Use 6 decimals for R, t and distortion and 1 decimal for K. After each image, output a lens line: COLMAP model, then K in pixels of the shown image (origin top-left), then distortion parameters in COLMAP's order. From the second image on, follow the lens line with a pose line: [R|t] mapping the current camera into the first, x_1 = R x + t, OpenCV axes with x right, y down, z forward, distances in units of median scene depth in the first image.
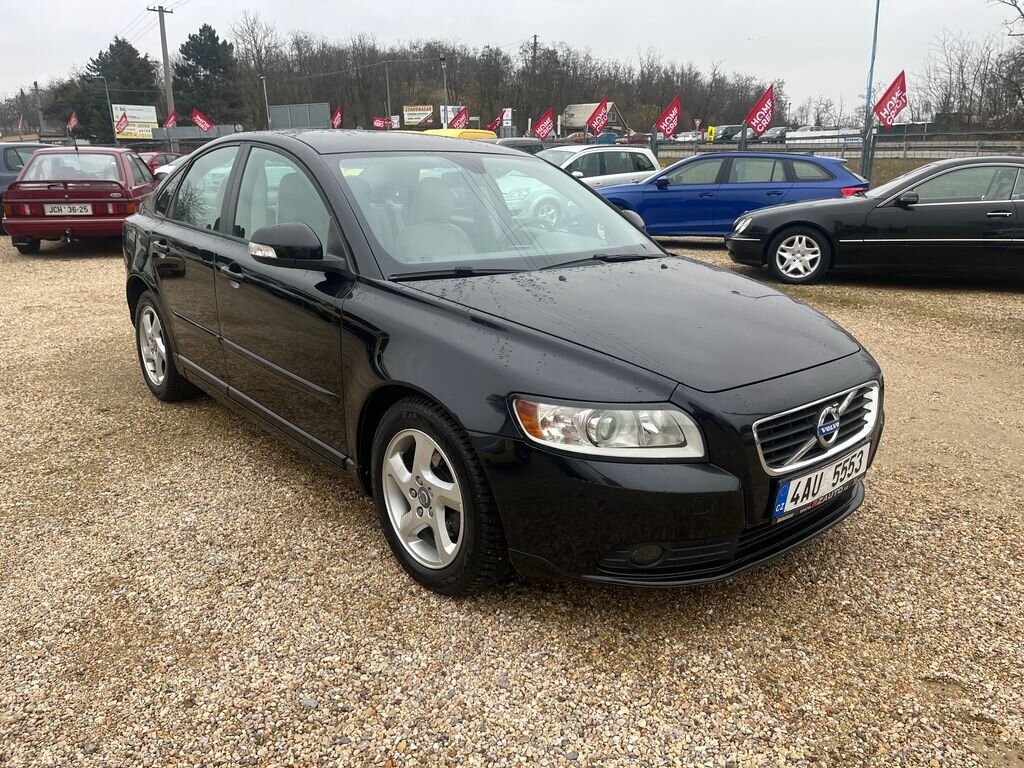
lens RADIAL K [[769.3, 0, 522.3], [0, 769.3, 385.5], [0, 0, 1]] dist [0.059541, -0.071287]
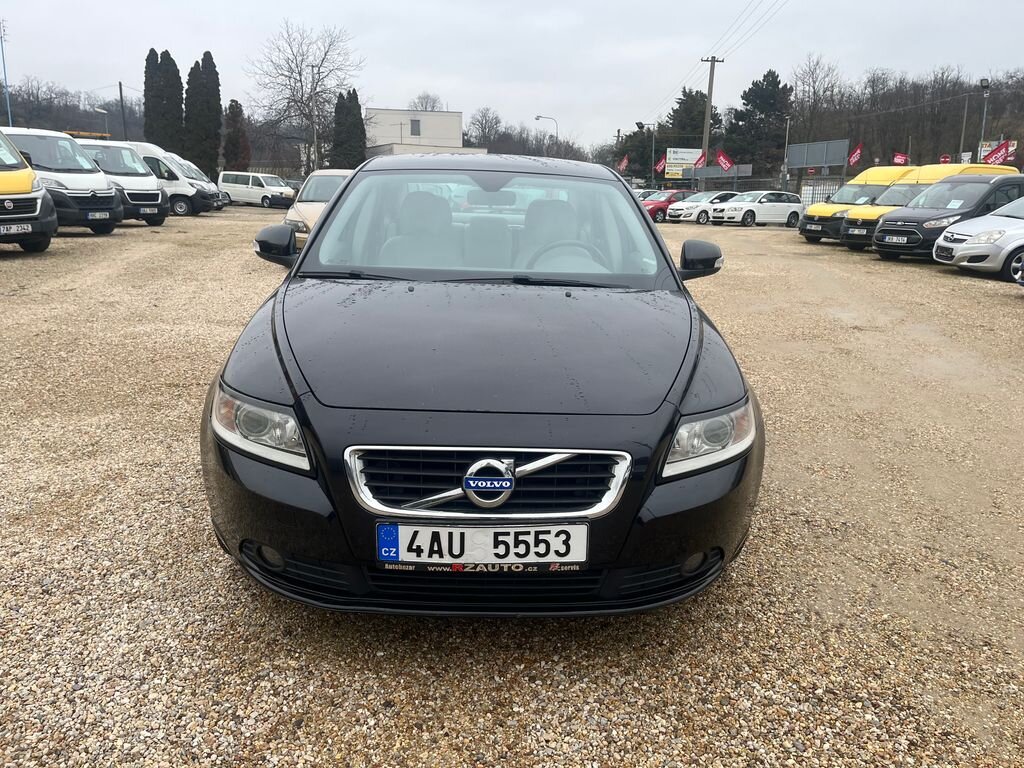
lens RADIAL K [[769.3, 0, 518.2], [0, 769.3, 388.1], [0, 0, 1]] dist [0.059541, -0.071287]
pose [[0.782250, 0.168675, -0.599695, 0.828446], [-0.195216, 0.980532, 0.021150, -0.065475], [0.591588, 0.100526, 0.799949, 0.313724]]
